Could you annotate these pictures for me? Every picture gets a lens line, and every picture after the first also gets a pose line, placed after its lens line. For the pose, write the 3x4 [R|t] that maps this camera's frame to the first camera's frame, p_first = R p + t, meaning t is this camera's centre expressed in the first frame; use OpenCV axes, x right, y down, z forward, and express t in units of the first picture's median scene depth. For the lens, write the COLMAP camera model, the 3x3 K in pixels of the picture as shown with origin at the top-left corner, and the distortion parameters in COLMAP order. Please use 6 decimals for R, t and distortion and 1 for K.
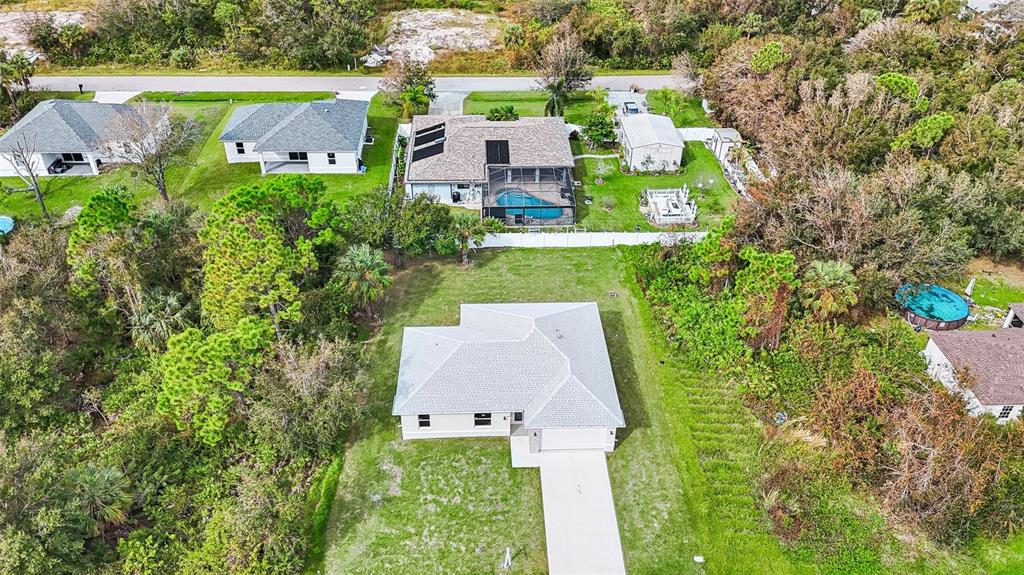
lens RADIAL K [[736.0, 0, 512.0], [0, 736.0, 287.5], [0, 0, 1]] dist [0.047634, -0.000300]
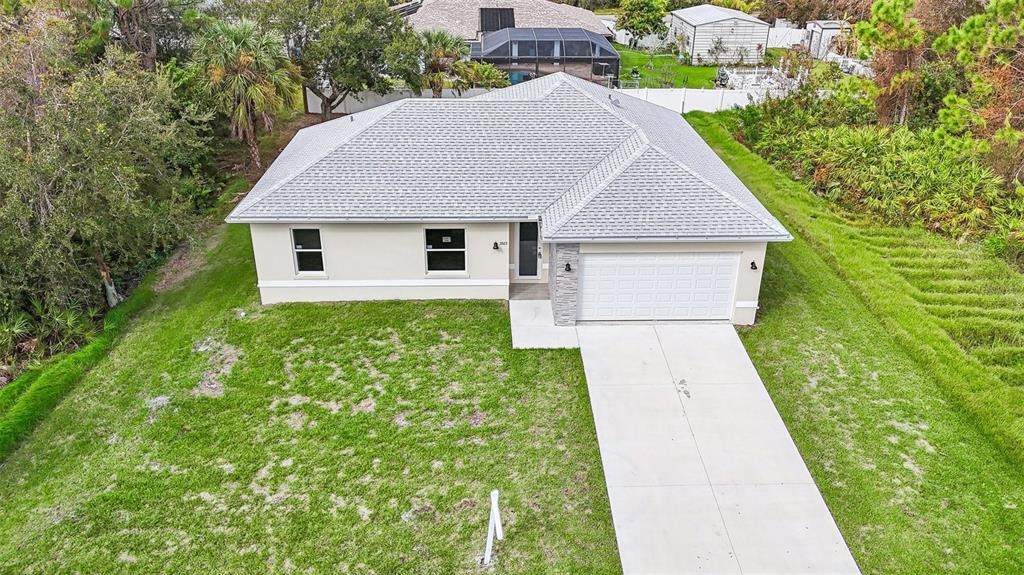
lens RADIAL K [[759.3, 0, 512.0], [0, 759.3, 287.5], [0, 0, 1]] dist [0.041216, -0.003945]
pose [[0.999900, -0.000419, -0.014140, 0.005959], [-0.001806, 0.987602, -0.156969, 0.286389], [0.014031, 0.156979, 0.987502, 0.599142]]
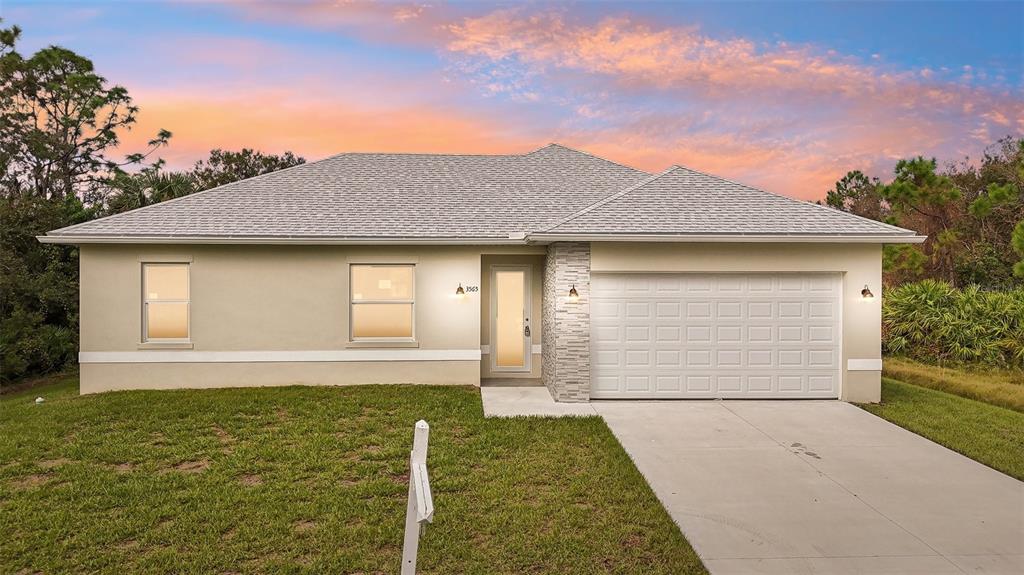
lens RADIAL K [[759.3, 0, 512.0], [0, 759.3, 287.5], [0, 0, 1]] dist [0.041216, -0.003945]
pose [[0.999858, -0.013166, 0.010529, 0.007044], [0.016821, 0.820371, -0.571584, 0.361540], [-0.001112, 0.571679, 0.820476, 0.804697]]
